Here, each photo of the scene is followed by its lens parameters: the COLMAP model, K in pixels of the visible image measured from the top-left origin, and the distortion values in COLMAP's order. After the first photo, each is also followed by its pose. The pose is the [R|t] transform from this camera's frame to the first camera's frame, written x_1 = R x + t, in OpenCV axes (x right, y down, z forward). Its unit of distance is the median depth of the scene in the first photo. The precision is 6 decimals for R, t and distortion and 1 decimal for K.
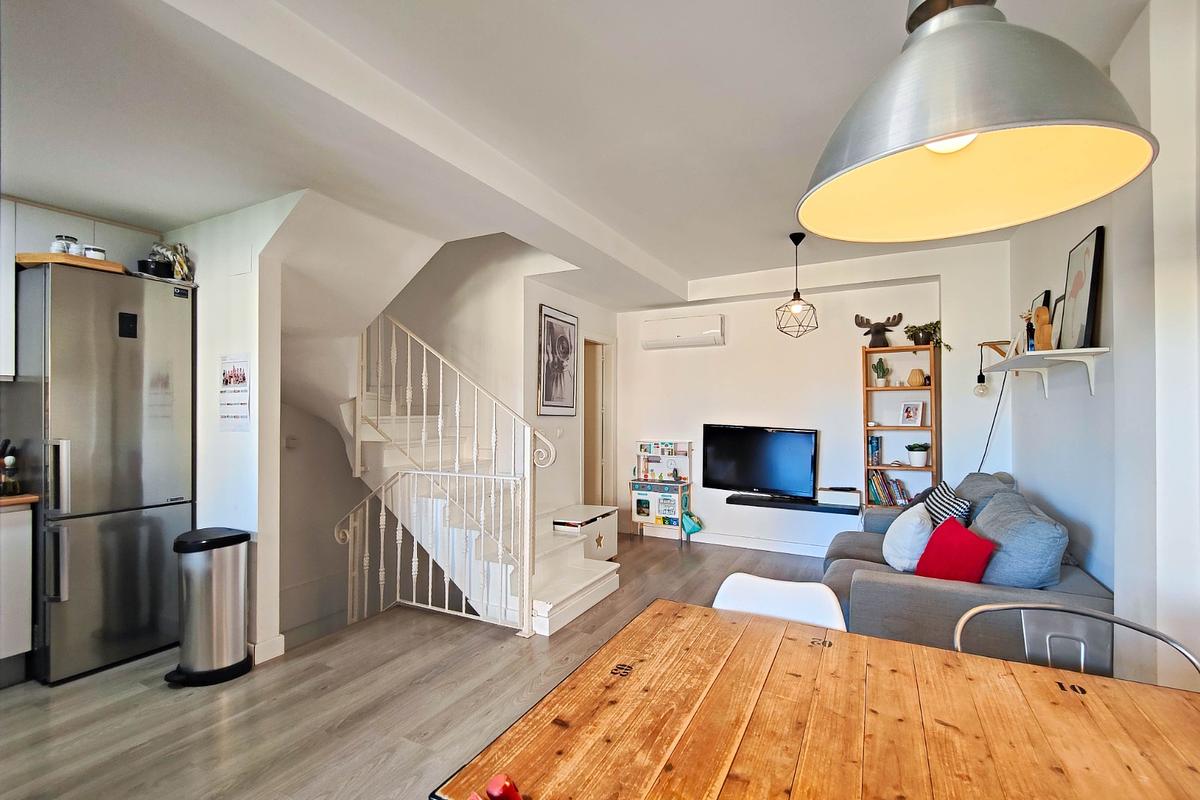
lens RADIAL K [[525.9, 0, 609.0], [0, 525.9, 412.1], [0, 0, 1]] dist [0.013352, -0.008836]
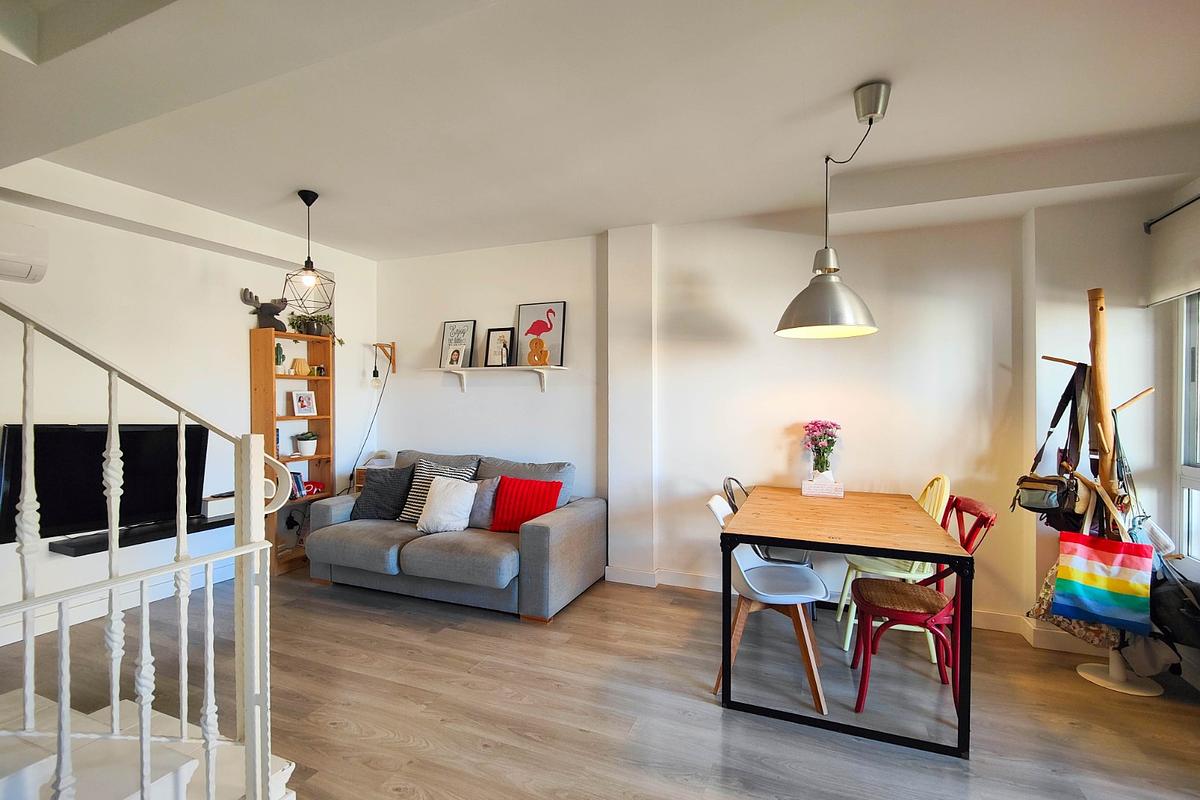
lens RADIAL K [[525.9, 0, 609.0], [0, 525.9, 403.0], [0, 0, 1]] dist [0.013352, -0.008836]
pose [[-0.073215, -0.000863, 0.997316, -0.455675], [-0.002892, 0.999996, 0.000653, 0.000196], [-0.997312, -0.002836, -0.073217, 0.500180]]
